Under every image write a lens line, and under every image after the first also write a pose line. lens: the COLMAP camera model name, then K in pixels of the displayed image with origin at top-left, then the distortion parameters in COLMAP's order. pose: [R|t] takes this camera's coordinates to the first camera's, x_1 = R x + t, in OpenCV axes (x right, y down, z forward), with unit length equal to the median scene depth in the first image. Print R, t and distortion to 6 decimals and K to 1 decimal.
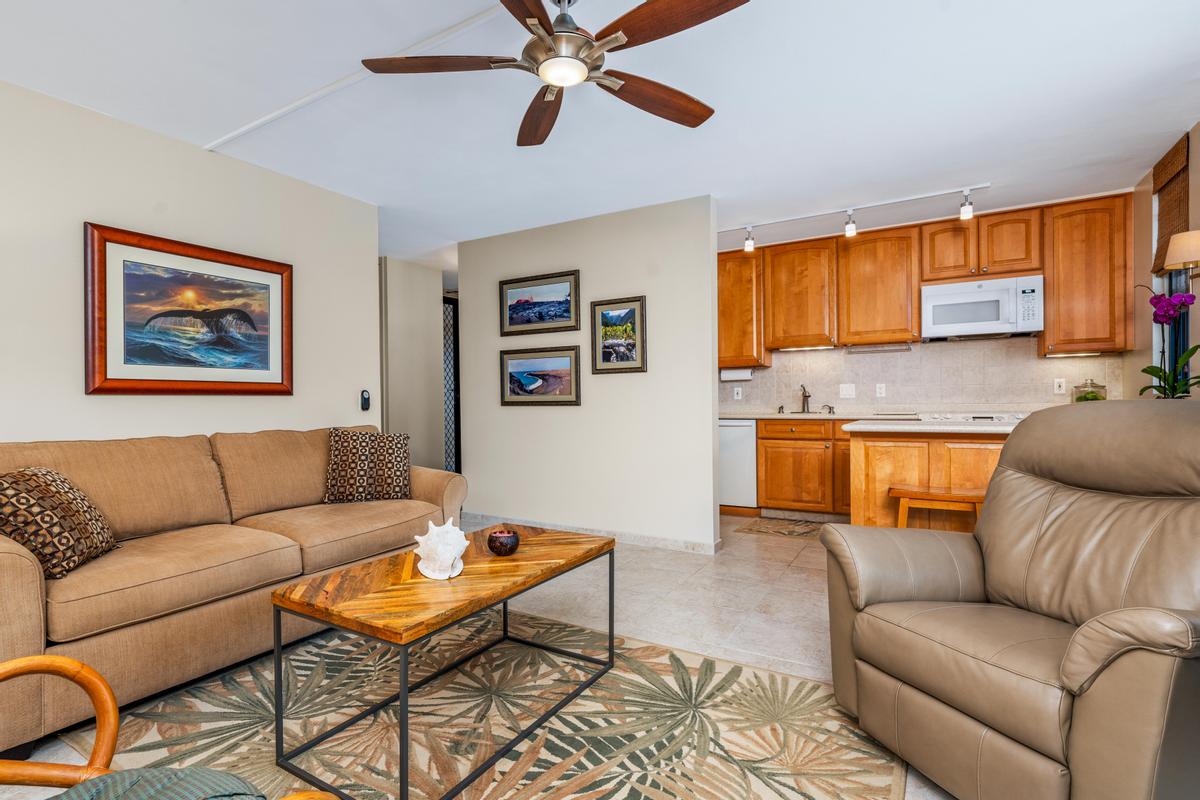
lens RADIAL K [[655.6, 0, 603.5], [0, 655.6, 415.3], [0, 0, 1]] dist [0.000583, -0.000312]
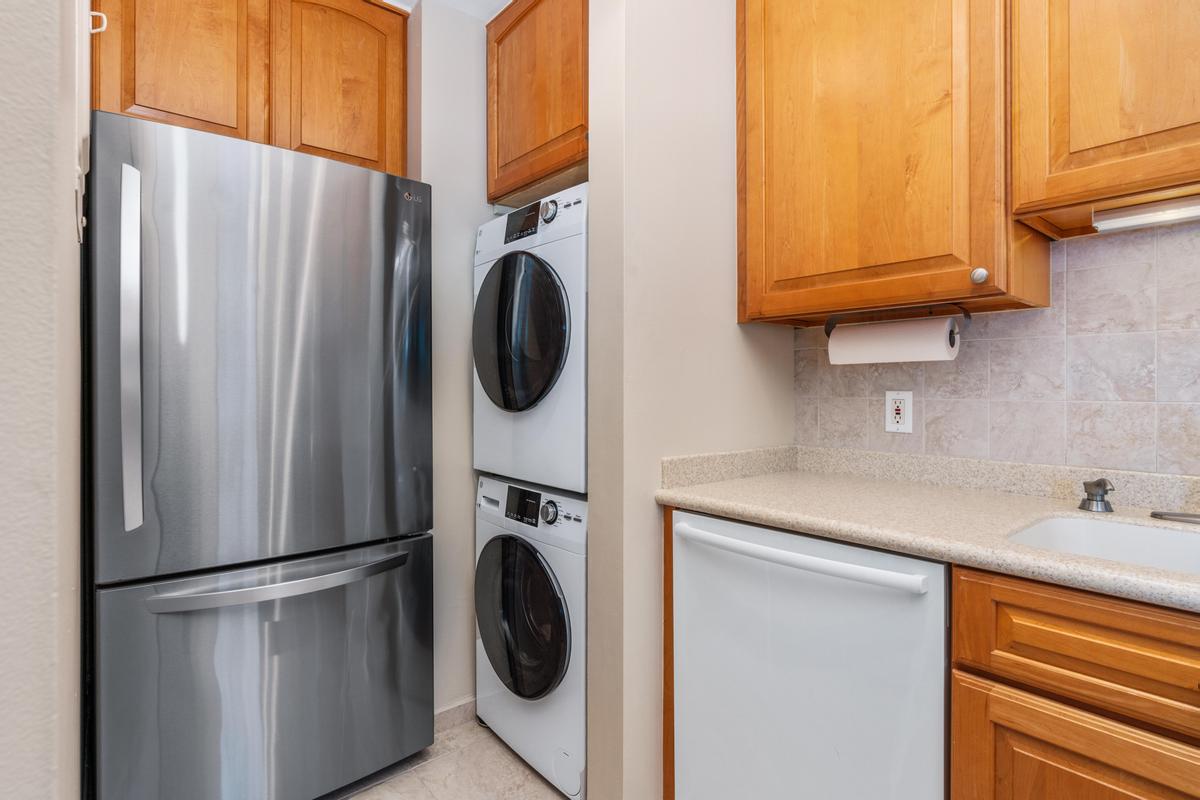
lens RADIAL K [[519.4, 0, 658.8], [0, 519.4, 393.5], [0, 0, 1]] dist [0.000208, -0.000107]
pose [[0.928114, 0.016585, -0.371927, 0.216088], [-0.020644, 0.999763, -0.006935, -0.042374], [0.371724, 0.014114, 0.928236, 0.850556]]
